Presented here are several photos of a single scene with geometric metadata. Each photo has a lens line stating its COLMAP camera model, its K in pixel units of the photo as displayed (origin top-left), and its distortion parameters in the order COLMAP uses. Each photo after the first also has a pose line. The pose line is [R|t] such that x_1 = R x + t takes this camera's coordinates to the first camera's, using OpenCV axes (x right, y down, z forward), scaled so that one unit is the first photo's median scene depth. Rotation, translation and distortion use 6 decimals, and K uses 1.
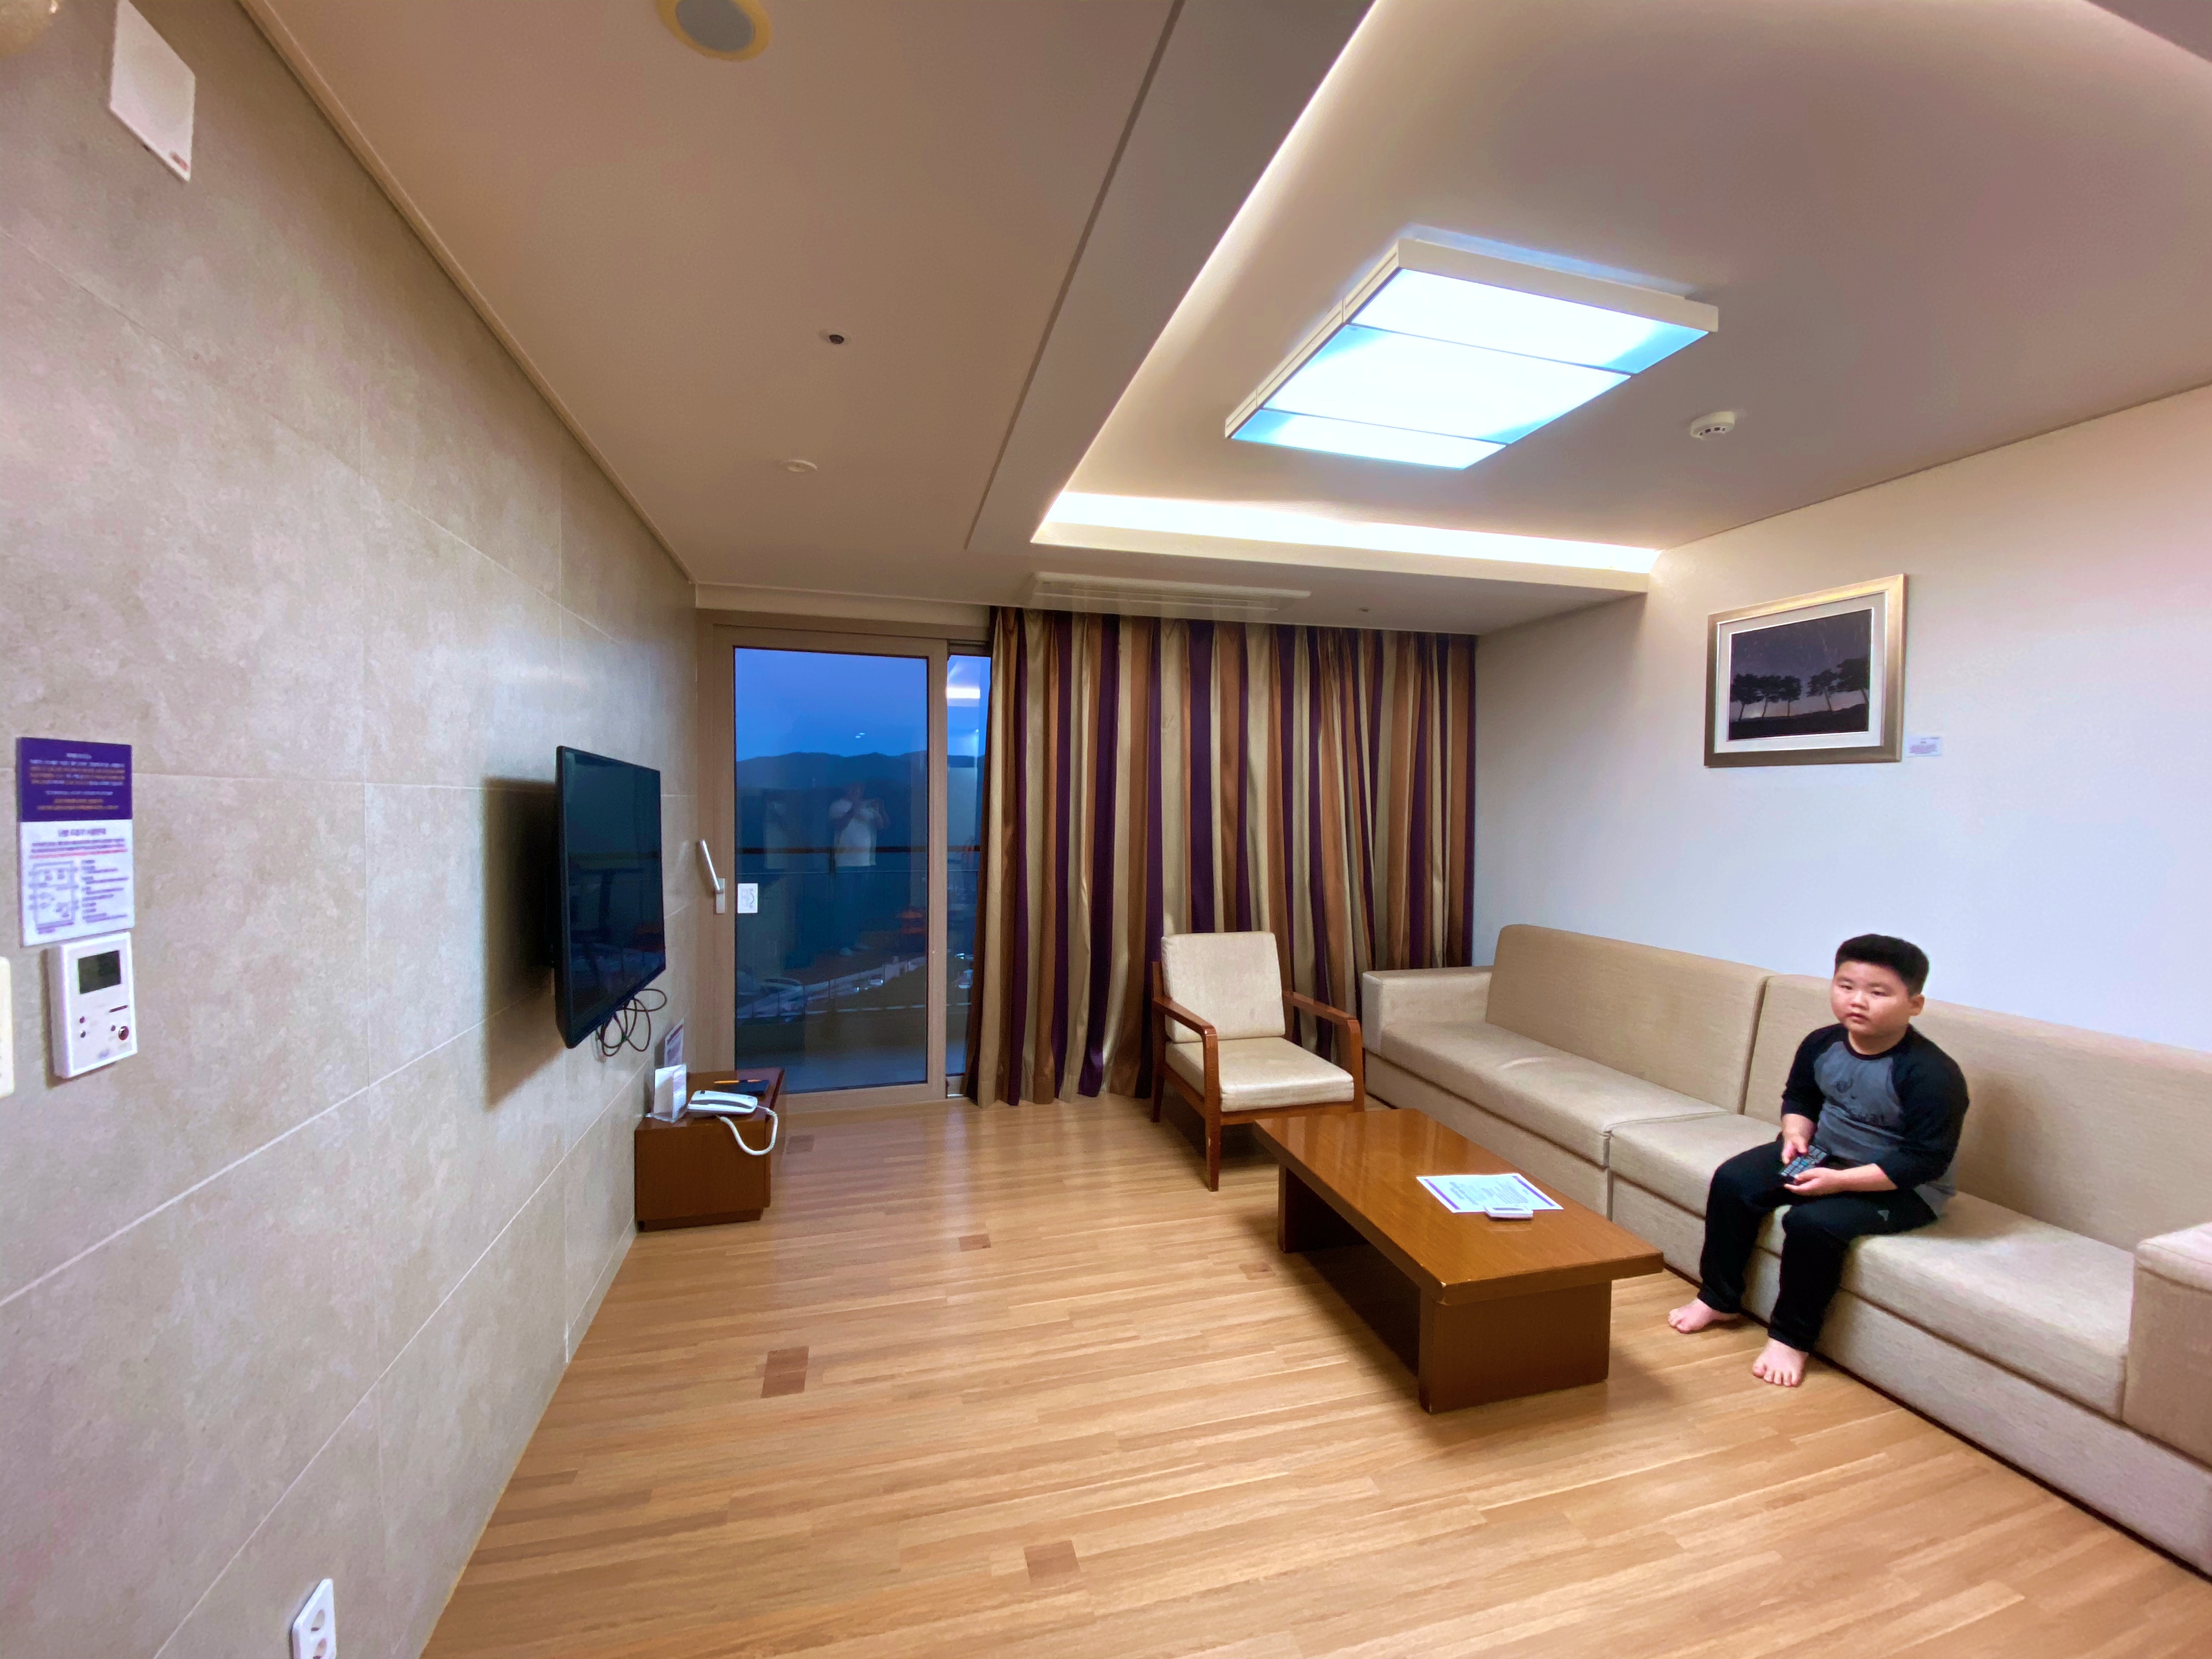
lens RADIAL K [[898.2, 0, 1106.0], [0, 898.2, 829.5], [0, 0, 1]] dist [-0.000453, -0.000031]
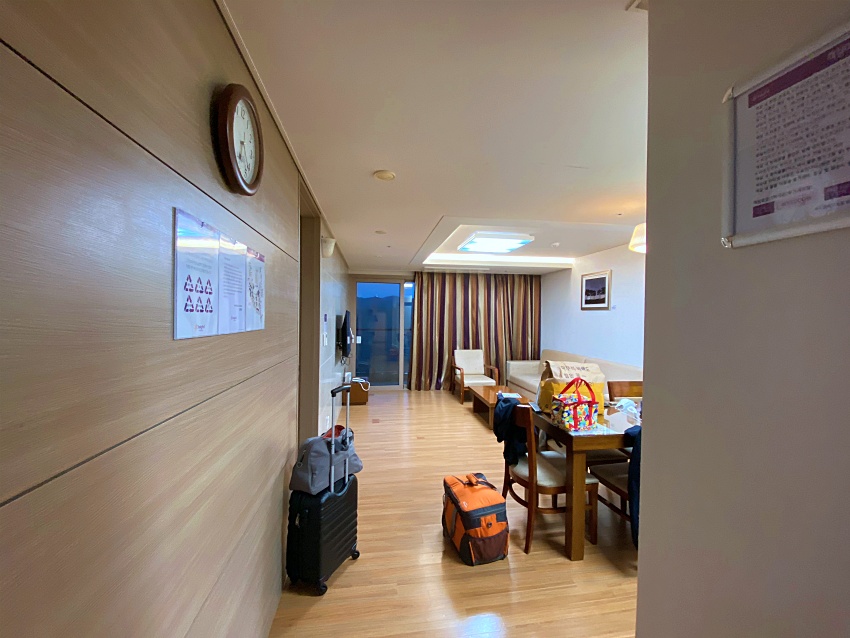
lens RADIAL K [[345.2, 0, 425.0], [0, 345.2, 319.0], [0, 0, 1]] dist [-0.000453, -0.000031]
pose [[0.994277, 0.004742, -0.106726, 0.093227], [-0.006773, 0.999803, -0.018675, 0.005014], [0.106616, 0.019291, 0.994113, -0.599818]]
